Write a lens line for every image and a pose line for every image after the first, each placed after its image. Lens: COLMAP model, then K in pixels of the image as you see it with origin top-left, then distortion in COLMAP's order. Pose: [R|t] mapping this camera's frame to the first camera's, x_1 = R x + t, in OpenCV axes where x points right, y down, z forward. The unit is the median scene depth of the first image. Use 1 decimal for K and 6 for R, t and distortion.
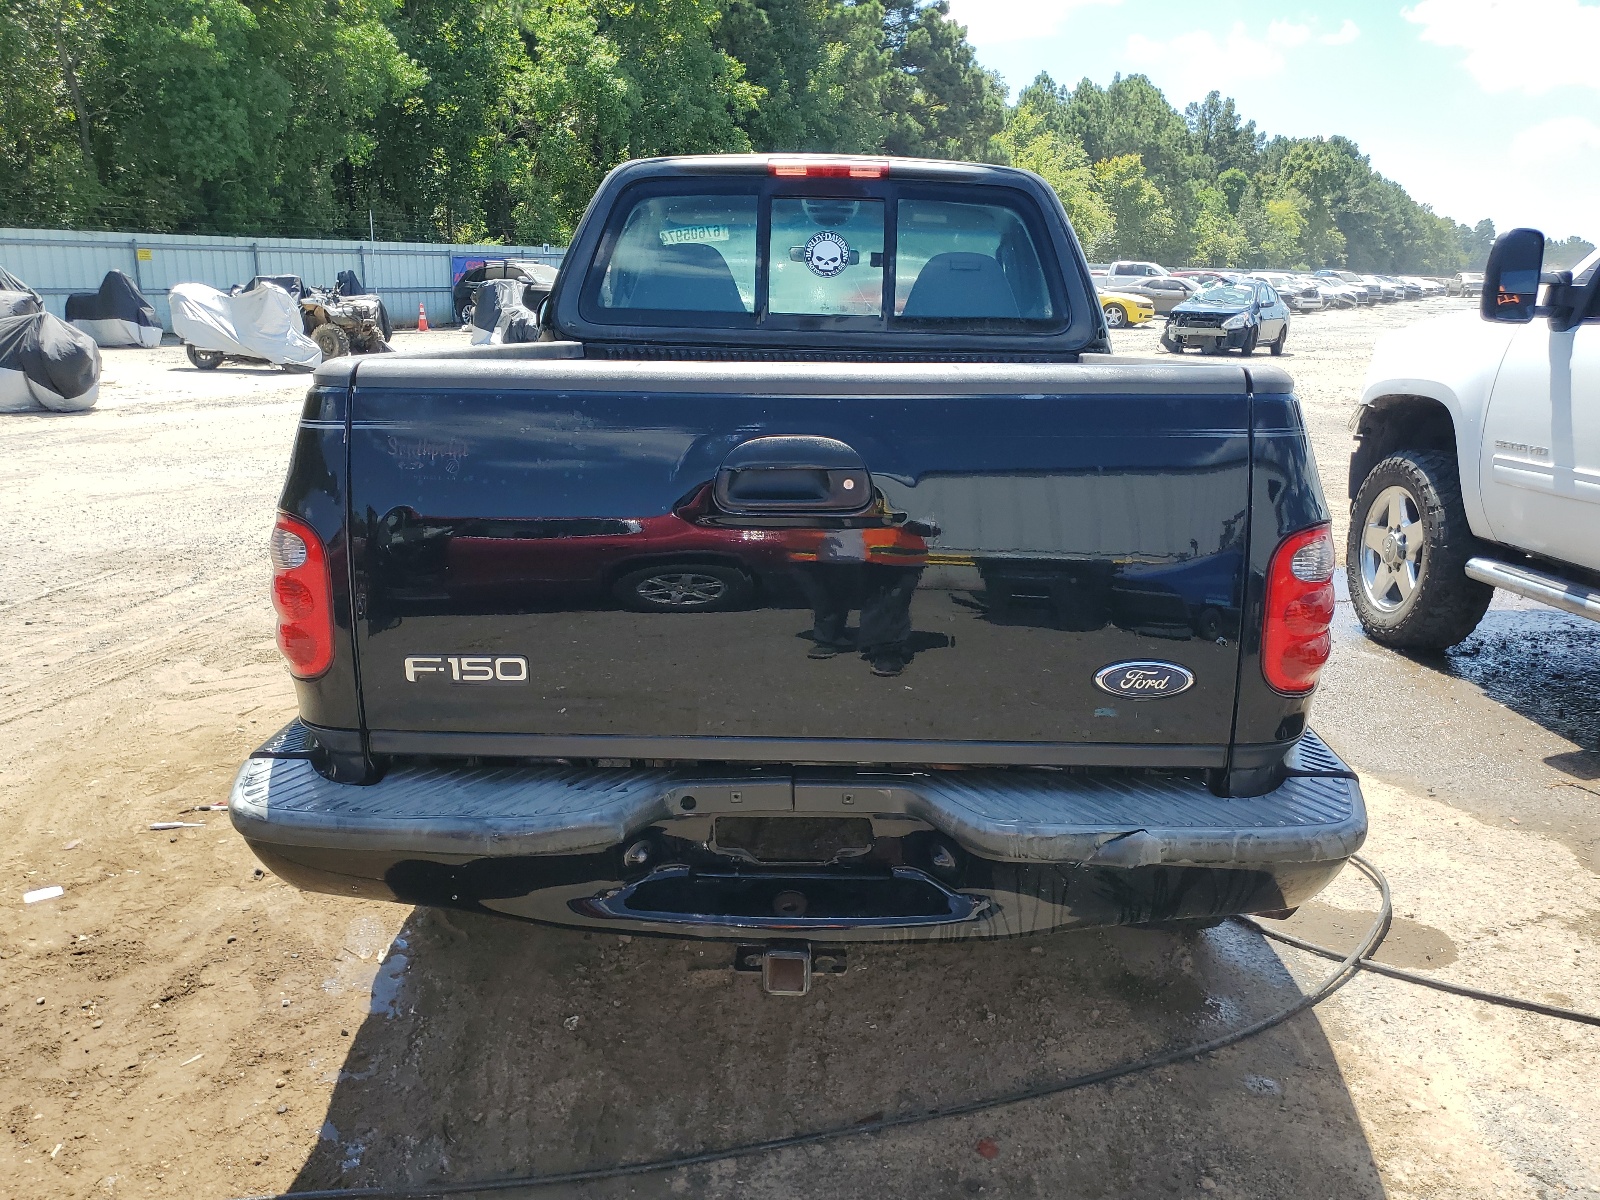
lens RADIAL K [[1165.6, 0, 794.5], [0, 1165.6, 599.0], [0, 0, 1]] dist [0.014263, -0.008062]
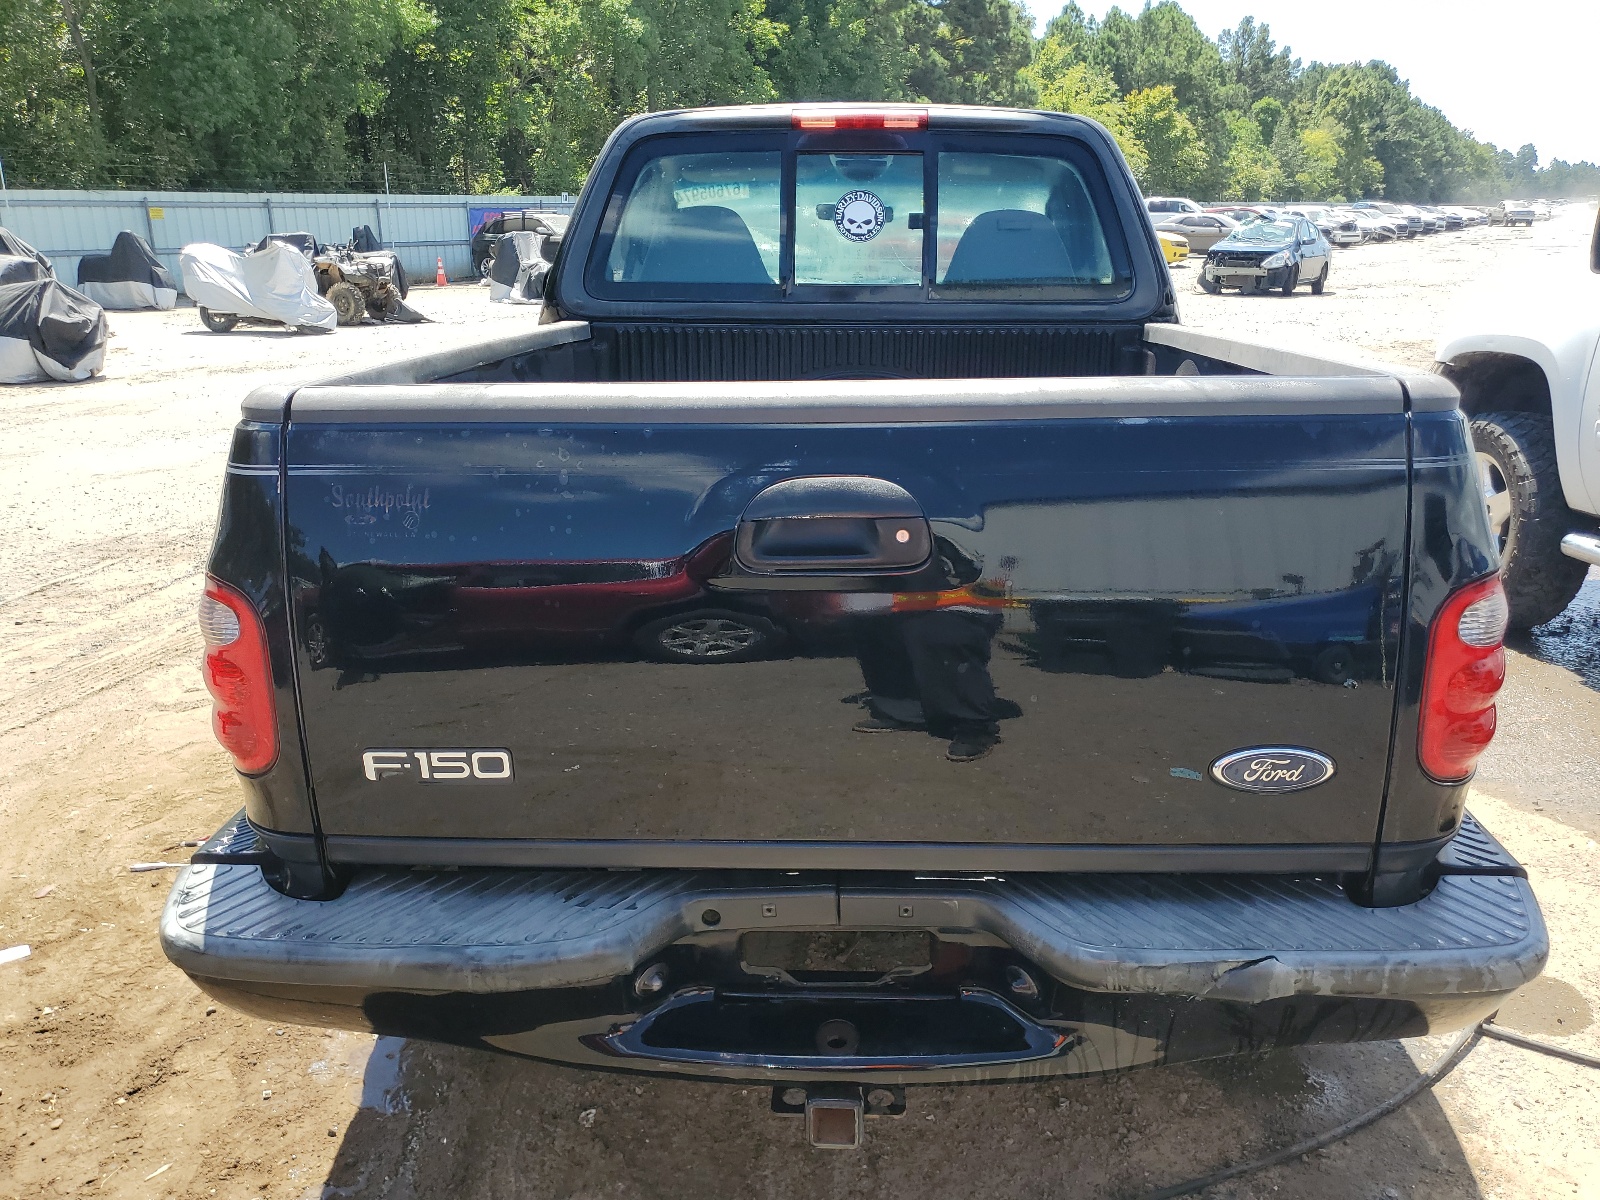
lens RADIAL K [[1165.6, 0, 806.9], [0, 1165.6, 598.8], [0, 0, 1]] dist [0.014263, -0.008062]
pose [[0.999749, -0.016503, -0.015173, -0.003614], [0.017165, 0.998859, 0.044572, -0.042590], [0.014420, -0.044821, 0.998891, 0.091304]]
